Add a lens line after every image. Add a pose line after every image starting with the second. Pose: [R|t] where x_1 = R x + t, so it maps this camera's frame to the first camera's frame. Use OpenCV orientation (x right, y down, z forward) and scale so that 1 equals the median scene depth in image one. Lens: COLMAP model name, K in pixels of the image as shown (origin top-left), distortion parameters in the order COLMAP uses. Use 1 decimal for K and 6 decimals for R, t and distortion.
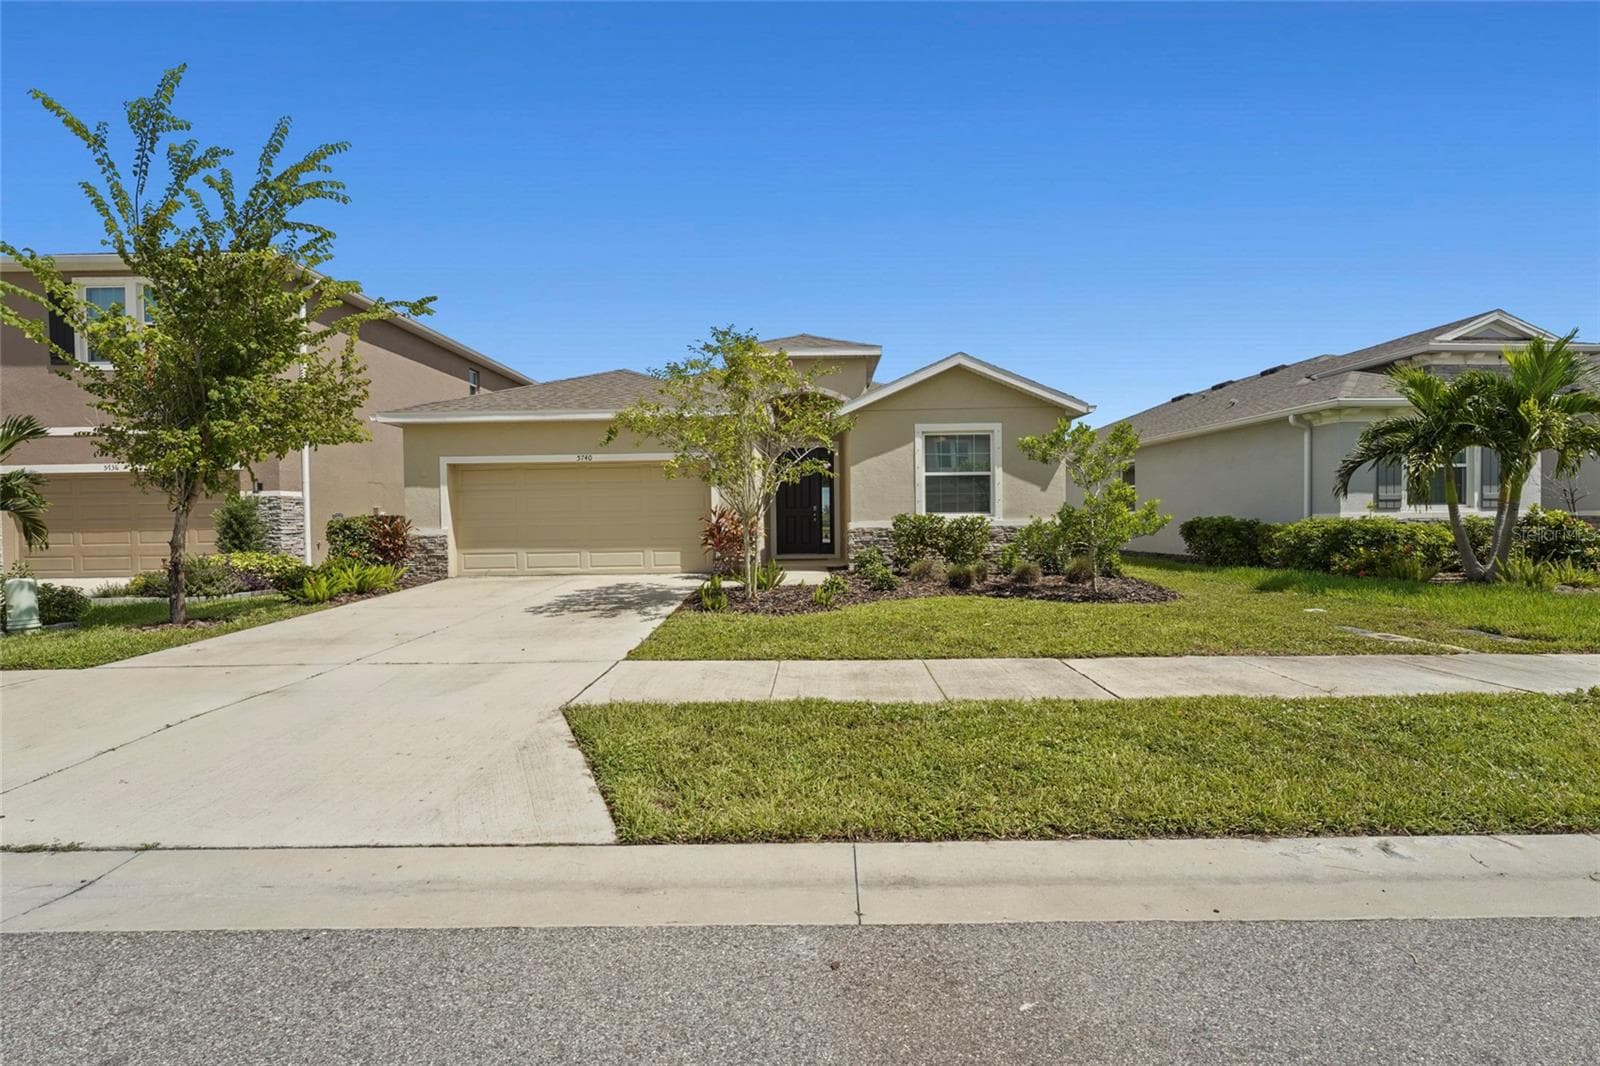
lens RADIAL K [[715.0, 0, 801.2], [0, 715.0, 529.6], [0, 0, 1]] dist [-0.001934, 0.000917]
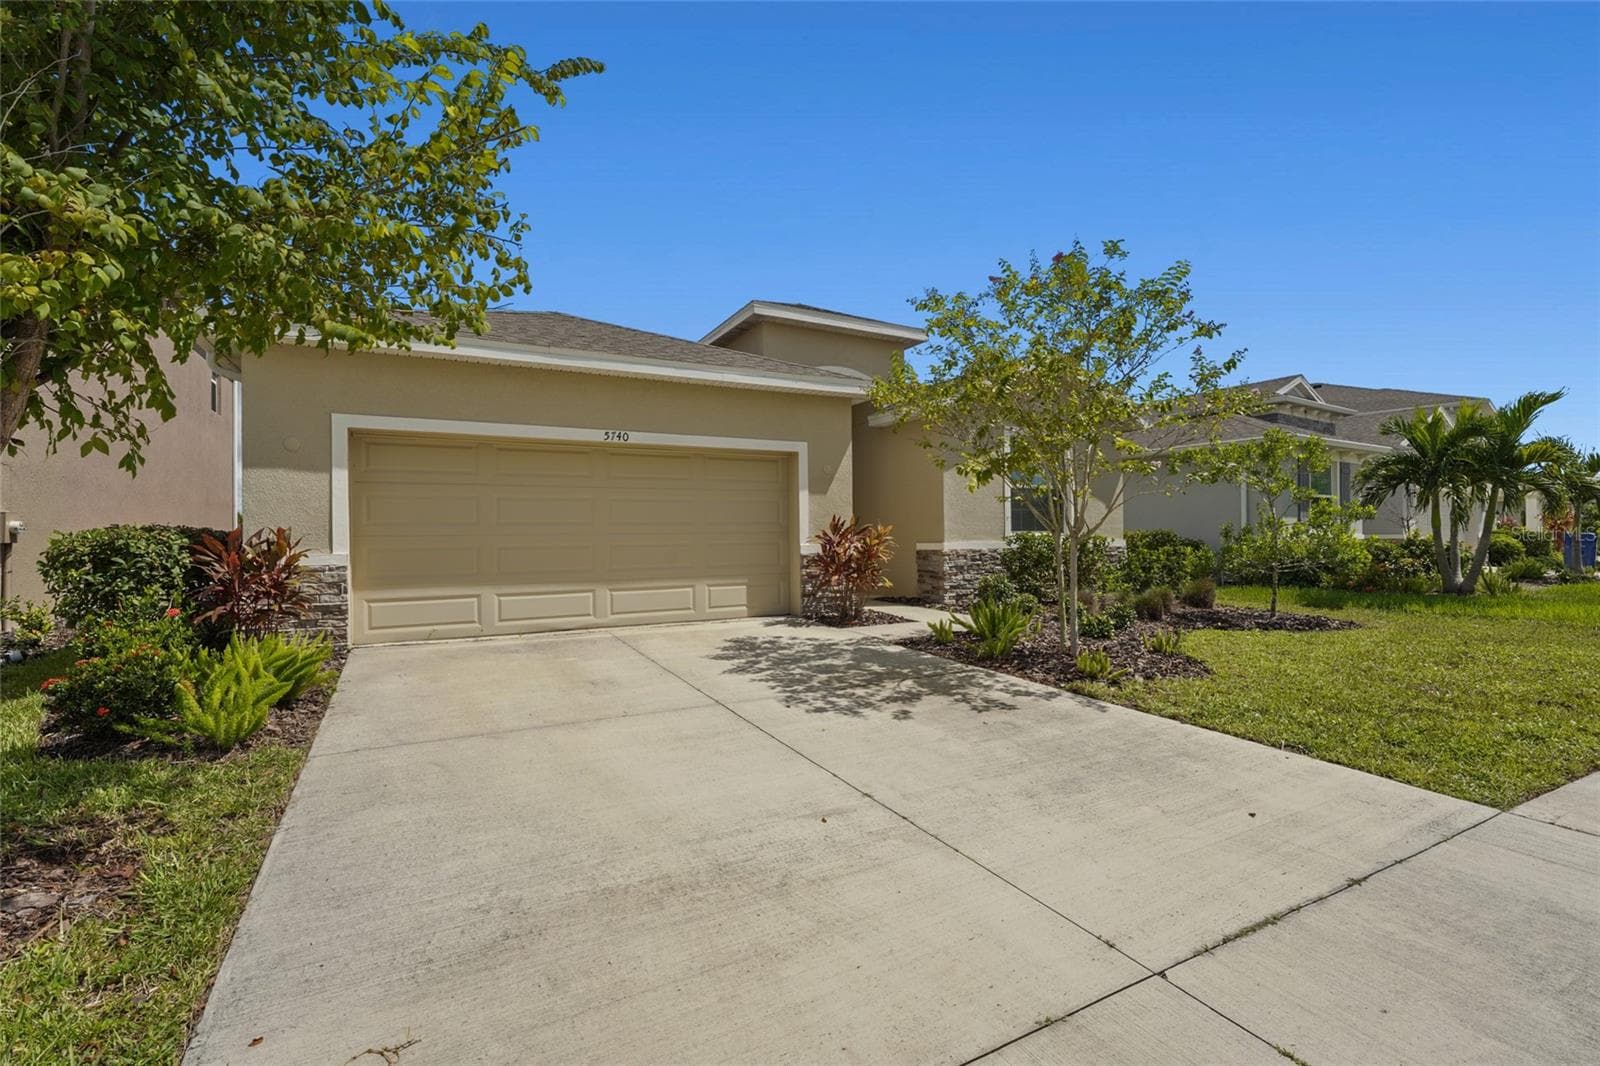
lens RADIAL K [[715.0, 0, 799.7], [0, 715.0, 531.4], [0, 0, 1]] dist [-0.001934, 0.000917]
pose [[0.870868, 0.009667, 0.491422, -0.464909], [0.004315, 0.999618, -0.027311, -0.001498], [-0.491498, 0.025905, 0.870493, 0.390561]]
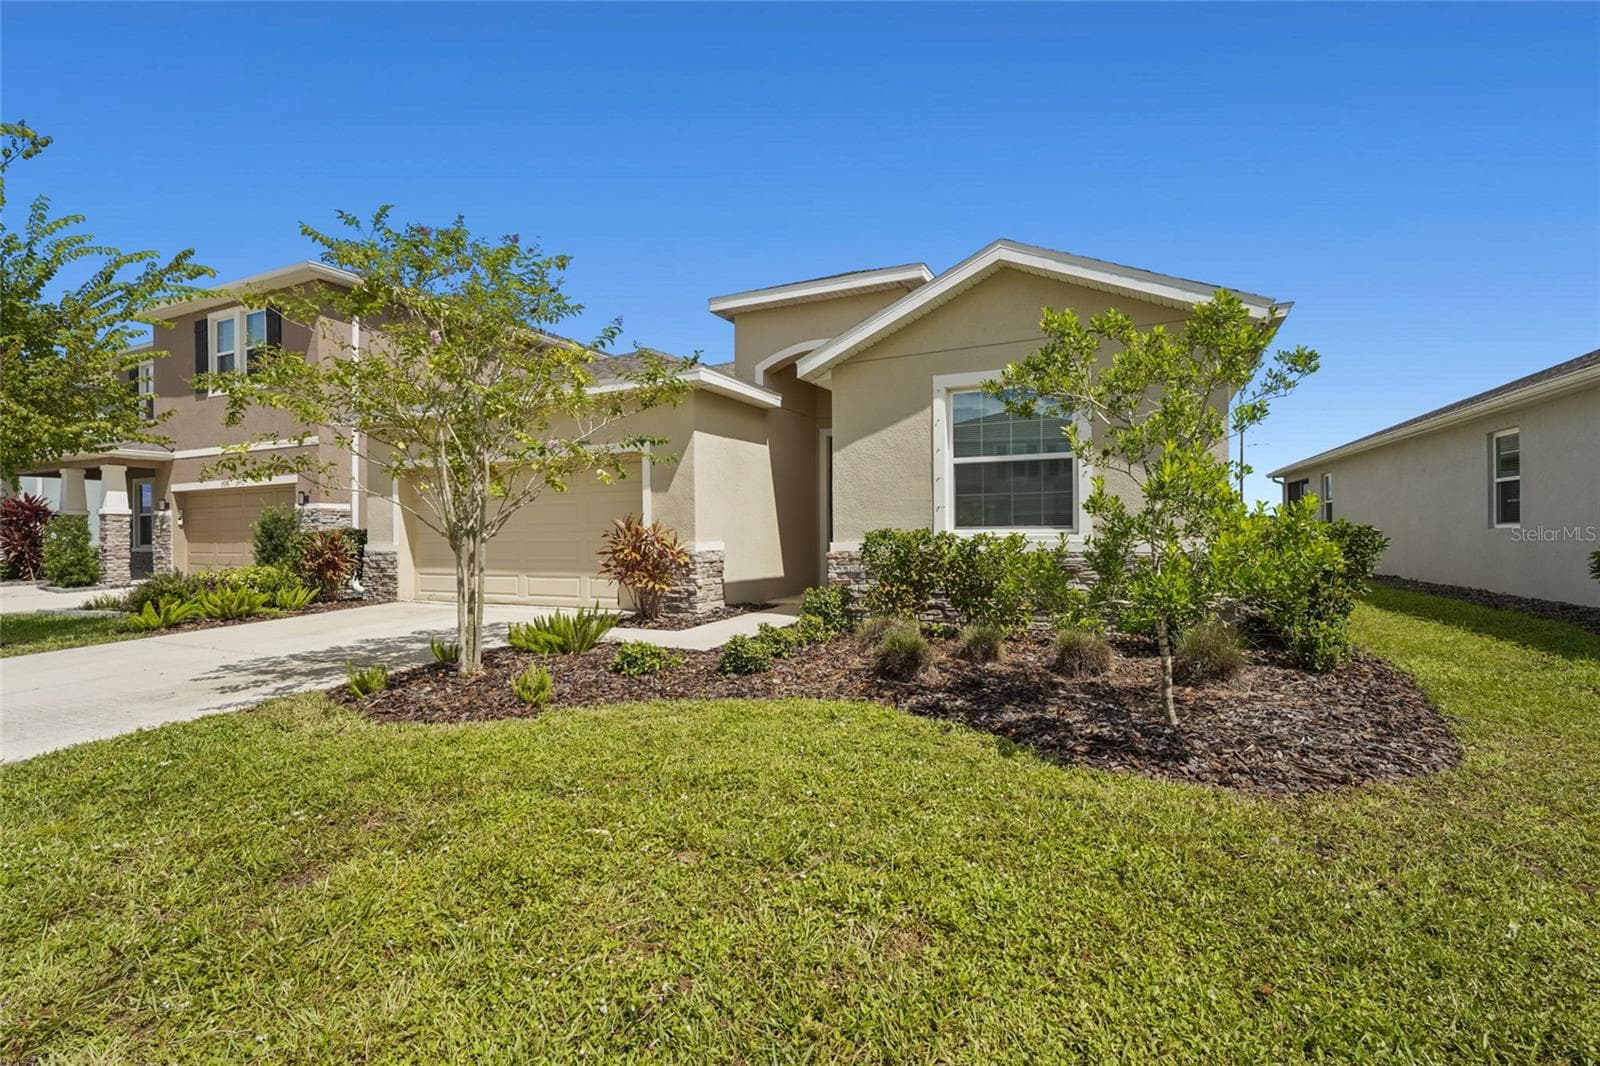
lens RADIAL K [[715.0, 0, 801.5], [0, 715.0, 534.5], [0, 0, 1]] dist [-0.001934, 0.000917]
pose [[0.906193, 0.007029, -0.422805, 0.311909], [-0.012313, 0.999876, -0.009768, -0.010573], [0.422684, 0.014058, 0.906168, 0.424803]]
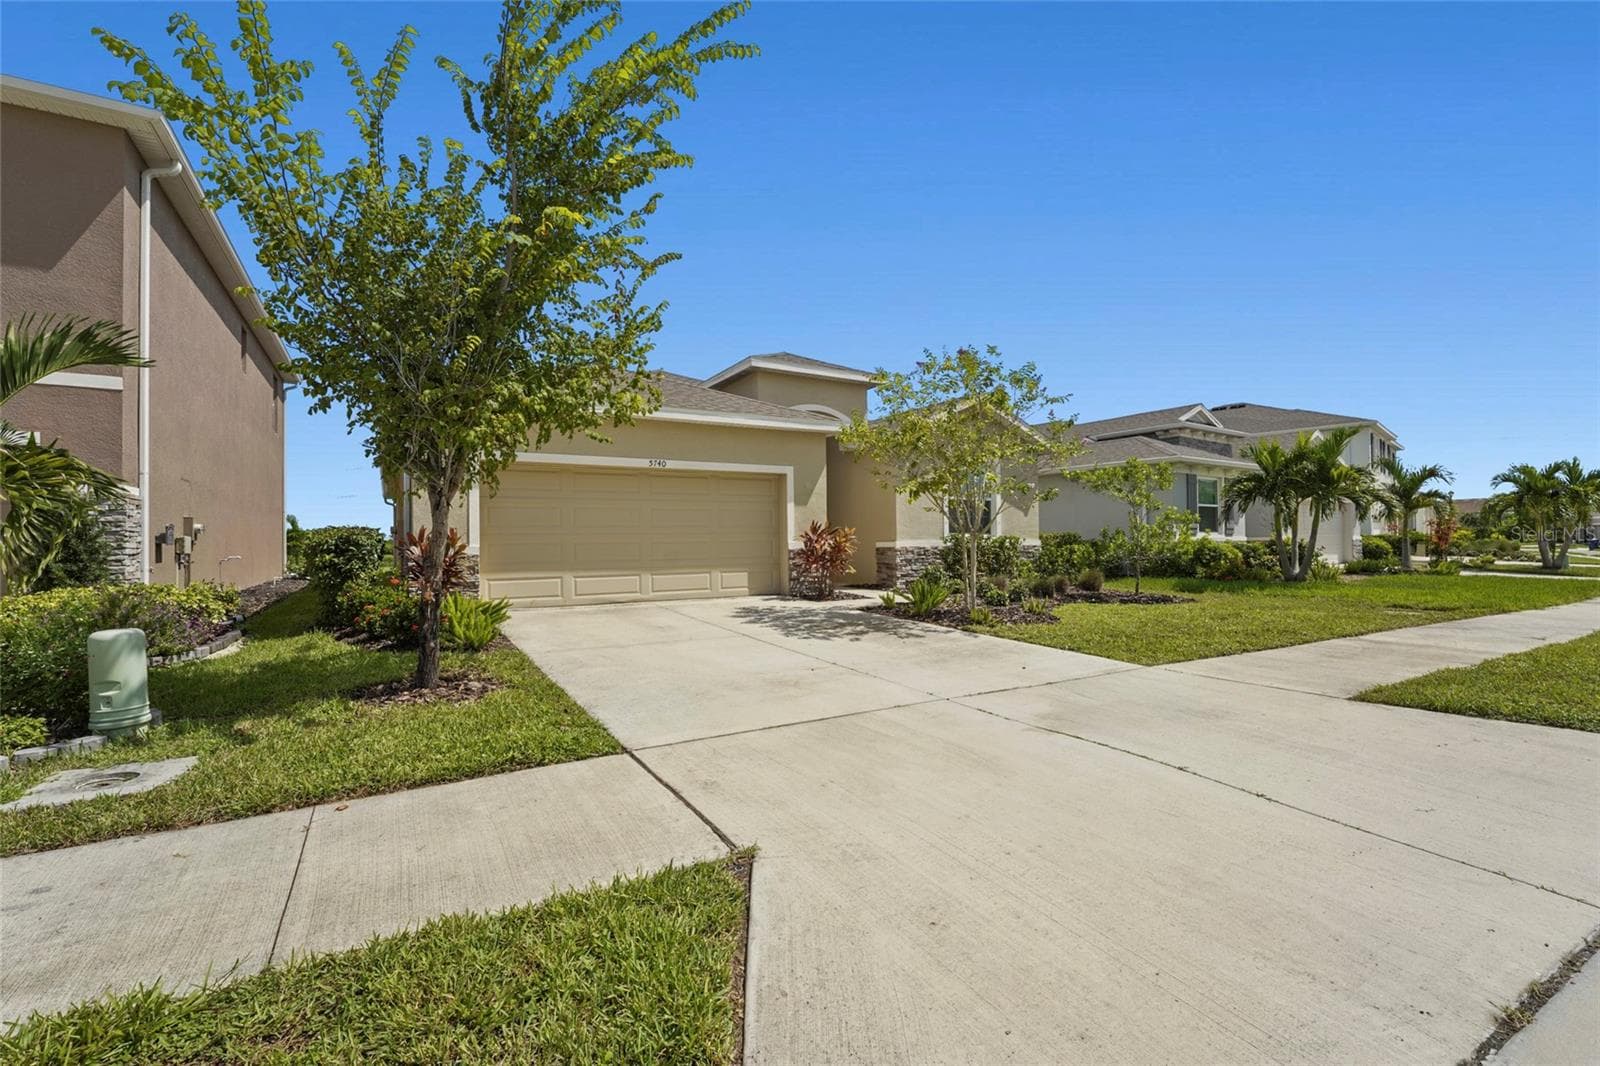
lens RADIAL K [[715.0, 0, 798.9], [0, 715.0, 532.2], [0, 0, 1]] dist [-0.001934, 0.000917]
pose [[0.854071, 0.013683, 0.519976, -0.598951], [0.005362, 0.999369, -0.035105, 0.012304], [-0.520128, 0.032771, 0.853459, 0.186224]]
